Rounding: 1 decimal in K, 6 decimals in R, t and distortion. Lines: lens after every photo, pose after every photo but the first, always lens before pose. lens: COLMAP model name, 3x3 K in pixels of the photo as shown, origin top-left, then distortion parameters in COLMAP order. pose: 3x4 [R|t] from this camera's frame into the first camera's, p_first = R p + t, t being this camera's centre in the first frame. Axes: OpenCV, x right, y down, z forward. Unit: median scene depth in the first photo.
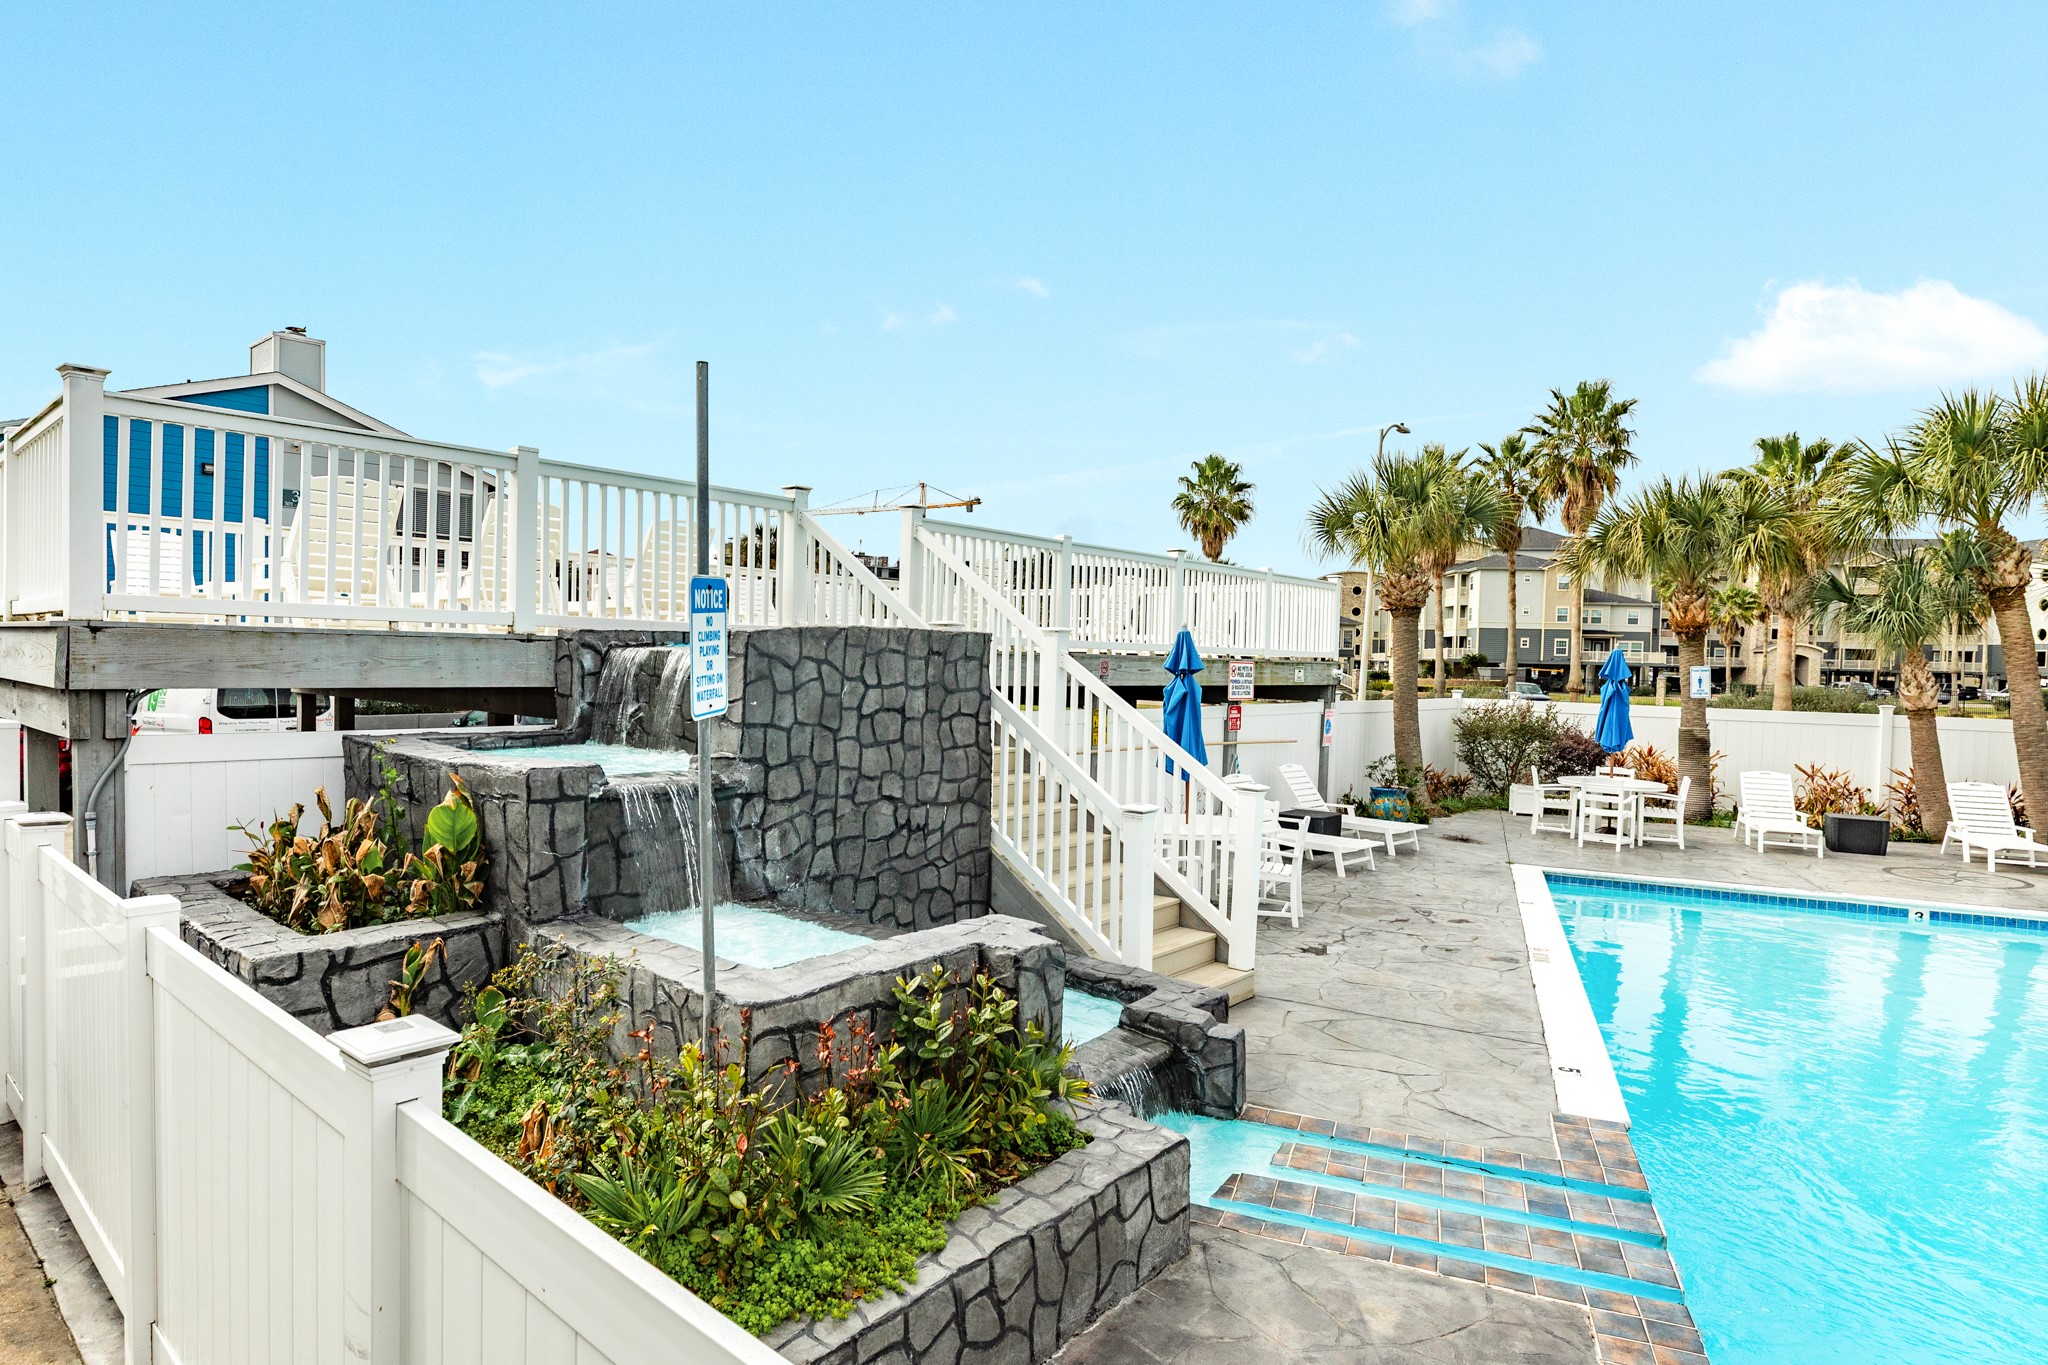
lens RADIAL K [[1141.7, 0, 1024.0], [0, 1141.7, 682.5], [0, 0, 1]] dist [-0.001327, 0.000134]
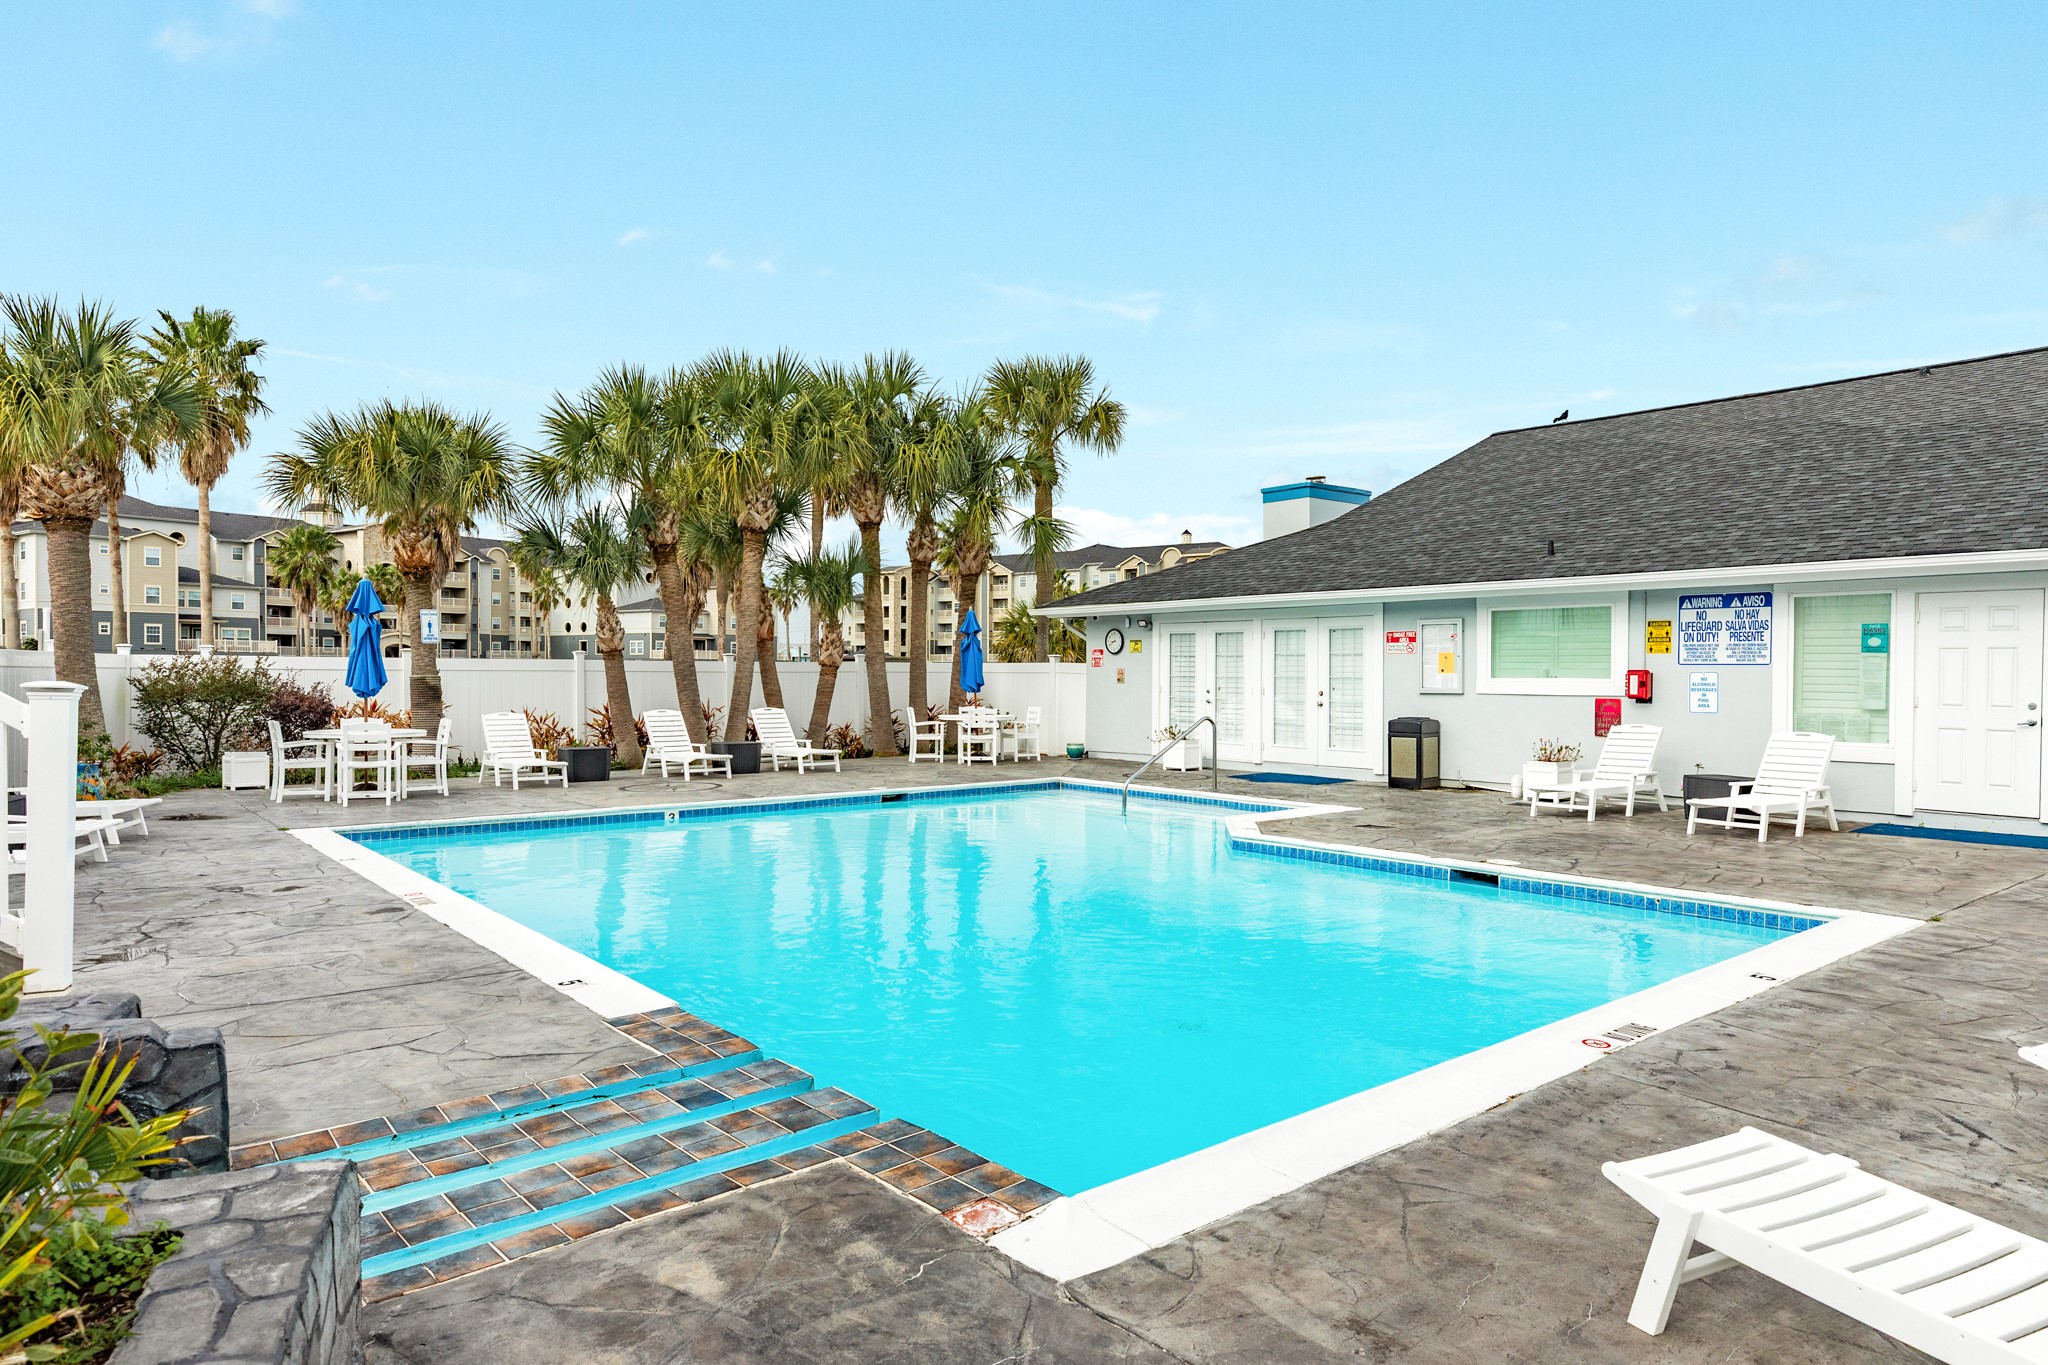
lens RADIAL K [[1194.5, 0, 1024.0], [0, 1194.5, 682.5], [0, 0, 1]] dist [0.003018, 0.000789]
pose [[0.466843, -0.042839, 0.883302, -0.053441], [0.041552, 0.998785, 0.026479, 0.040858], [-0.883364, 0.024341, 0.468056, 0.107153]]
